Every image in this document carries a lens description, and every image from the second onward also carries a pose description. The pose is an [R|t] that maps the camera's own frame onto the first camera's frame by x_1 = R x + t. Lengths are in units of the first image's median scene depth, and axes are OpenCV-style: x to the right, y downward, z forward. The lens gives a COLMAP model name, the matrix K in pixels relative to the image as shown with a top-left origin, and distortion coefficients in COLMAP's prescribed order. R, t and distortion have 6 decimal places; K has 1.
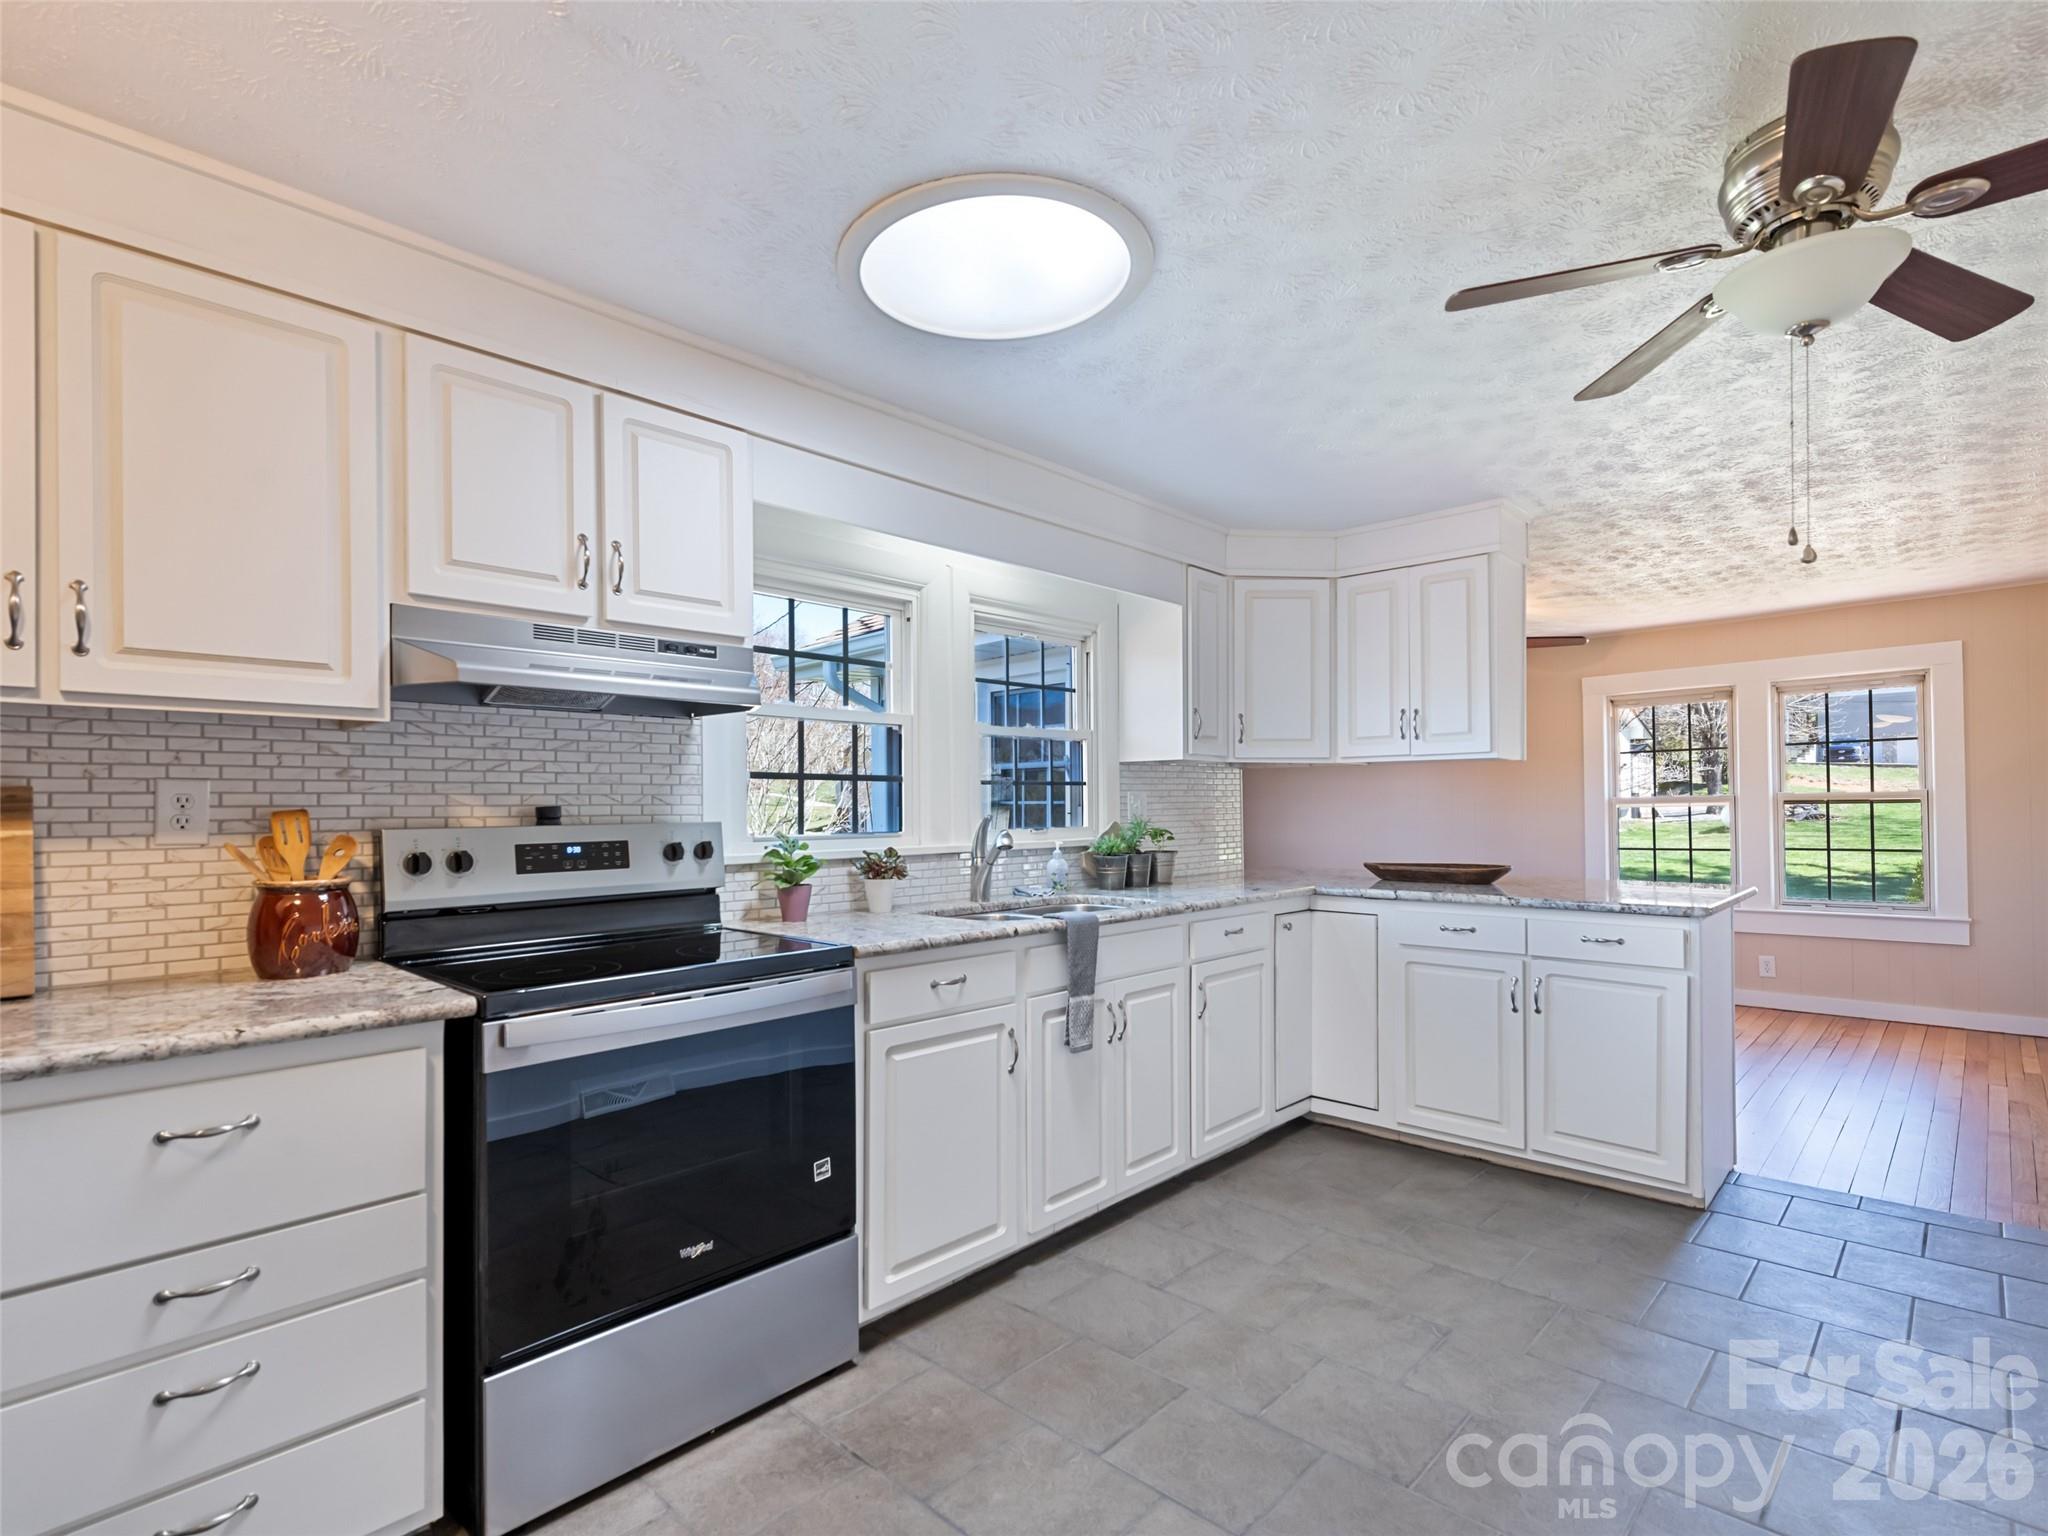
lens RADIAL K [[999.9, 0, 1023.2], [0, 999.9, 785.5], [0, 0, 1]] dist [0.001302, 0.000026]
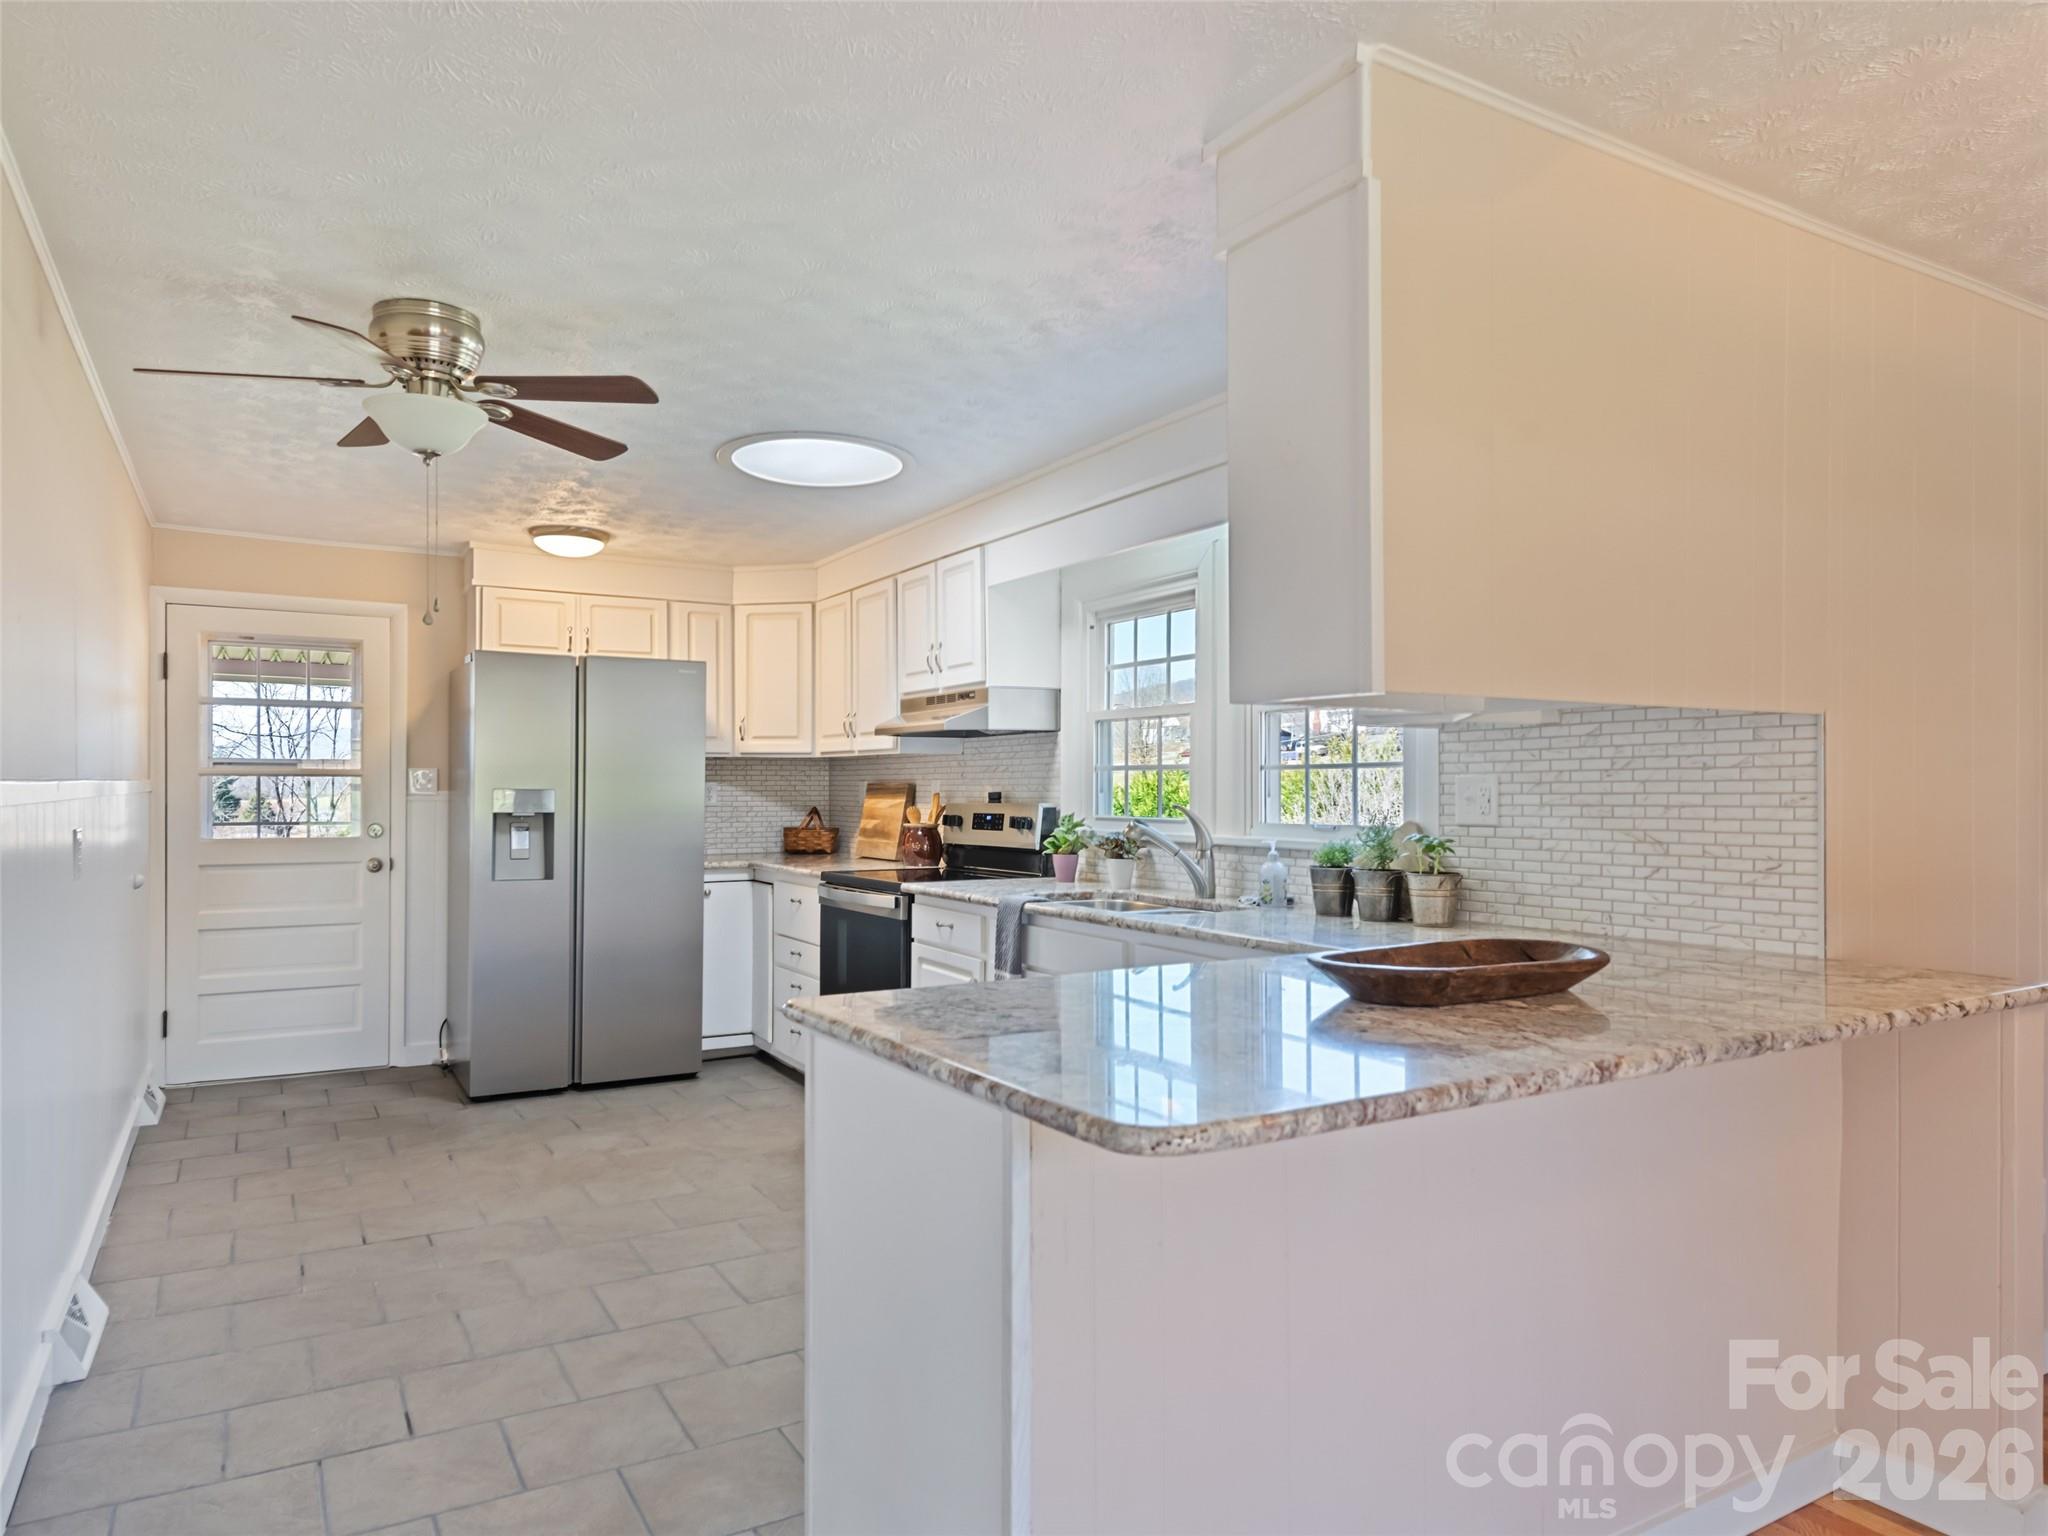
lens RADIAL K [[1303.0, 0, 1023.3], [0, 1303.0, 773.2], [0, 0, 1]] dist [-0.002334, -0.000083]
pose [[-0.269783, -0.005557, -0.962905, 1.652975], [0.019526, 0.999746, -0.011240, 0.014744], [0.962723, -0.021834, -0.269606, 1.646995]]
